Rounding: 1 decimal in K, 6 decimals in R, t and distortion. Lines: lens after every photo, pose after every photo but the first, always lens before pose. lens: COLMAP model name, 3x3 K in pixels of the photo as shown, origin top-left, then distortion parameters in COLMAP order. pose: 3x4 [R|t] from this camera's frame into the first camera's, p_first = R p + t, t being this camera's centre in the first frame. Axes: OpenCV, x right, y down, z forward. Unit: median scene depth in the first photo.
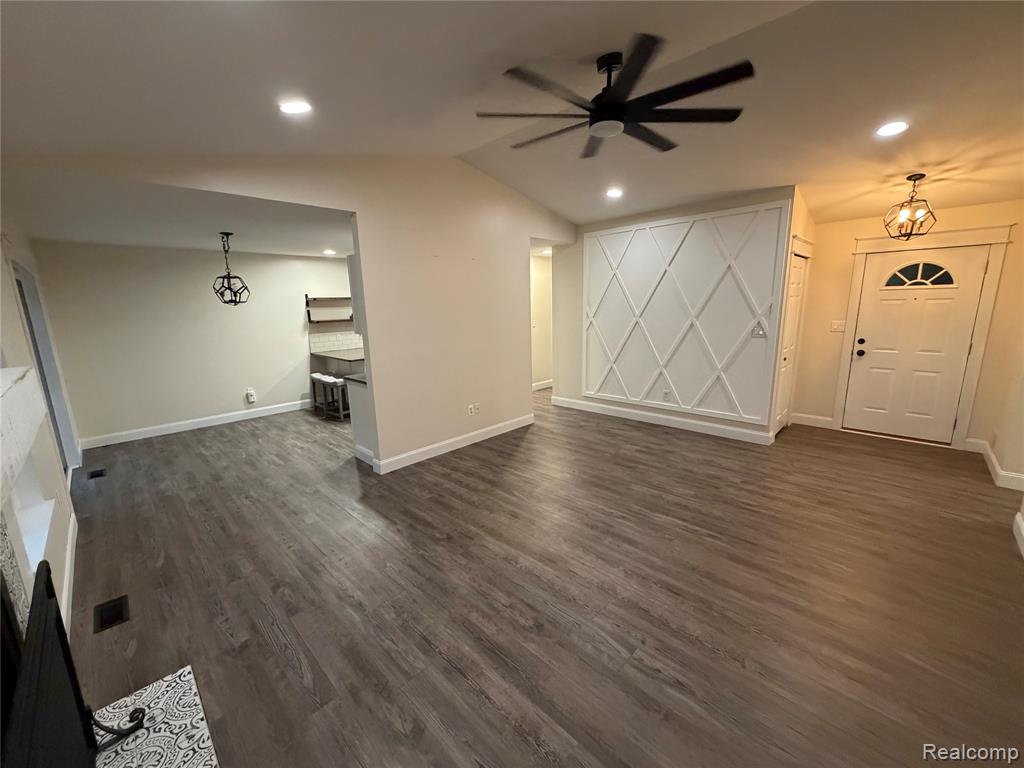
lens RADIAL K [[408.8, 0, 517.9], [0, 408.8, 384.7], [0, 0, 1]] dist [0.001521, -0.000168]
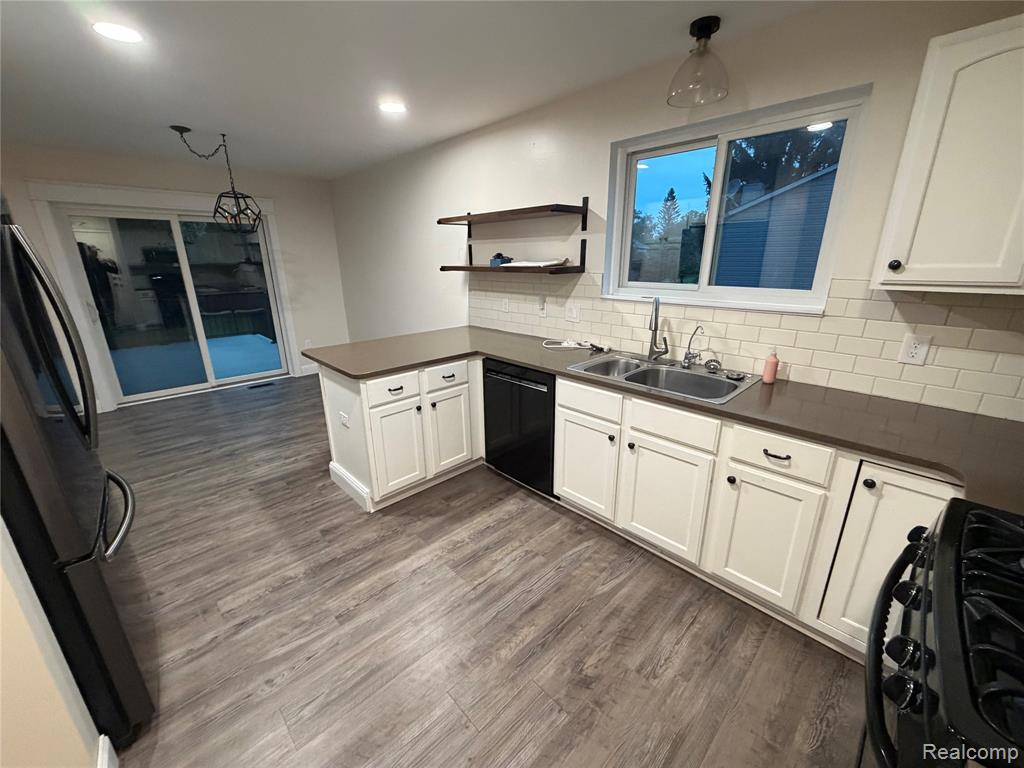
lens RADIAL K [[408.8, 0, 514.1], [0, 408.8, 384.5], [0, 0, 1]] dist [0.001521, -0.000168]
pose [[-0.040788, 0.317585, -0.947352, 0.075348], [-0.191011, 0.928176, 0.319380, -0.353969], [0.980740, 0.193981, 0.022804, 1.963580]]
